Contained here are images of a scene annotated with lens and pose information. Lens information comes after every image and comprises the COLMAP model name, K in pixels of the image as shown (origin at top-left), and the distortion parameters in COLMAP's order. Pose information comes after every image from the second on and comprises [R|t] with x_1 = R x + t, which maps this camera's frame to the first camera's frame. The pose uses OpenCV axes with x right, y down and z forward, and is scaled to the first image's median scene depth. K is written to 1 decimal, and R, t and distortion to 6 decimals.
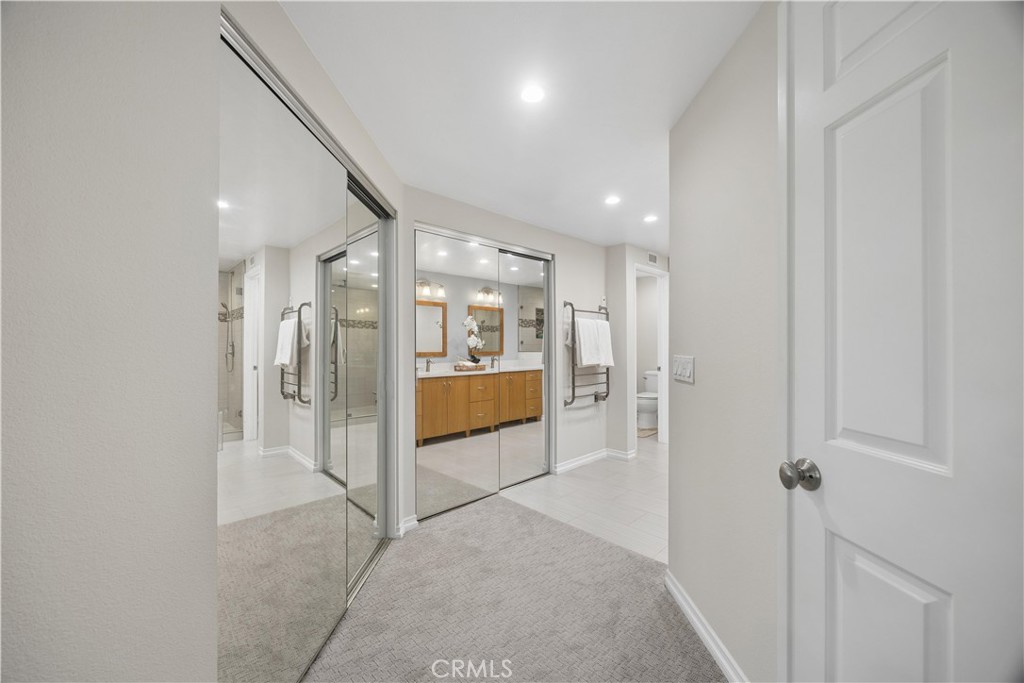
lens RADIAL K [[400.3, 0, 501.1], [0, 400.3, 346.5], [0, 0, 1]] dist [0.002160, 0.000227]
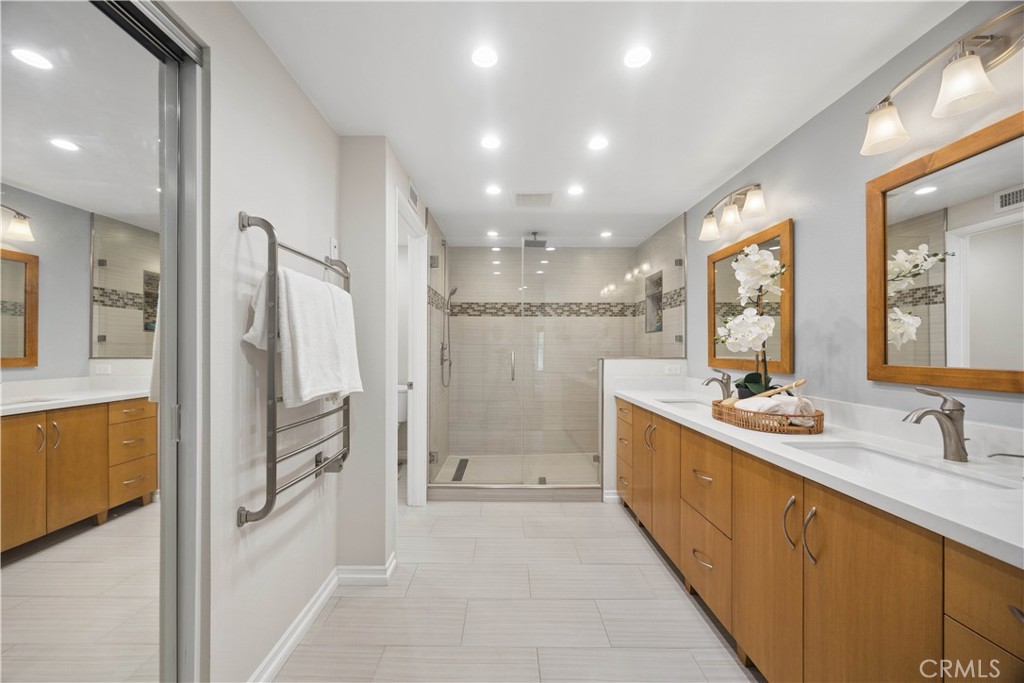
lens RADIAL K [[400.3, 0, 501.1], [0, 400.3, 346.5], [0, 0, 1]] dist [0.002160, 0.000227]
pose [[0.694026, 0.008426, 0.719901, 0.062811], [-0.005236, 0.999964, -0.006656, -0.000415], [-0.719931, 0.000850, 0.694045, 0.562255]]
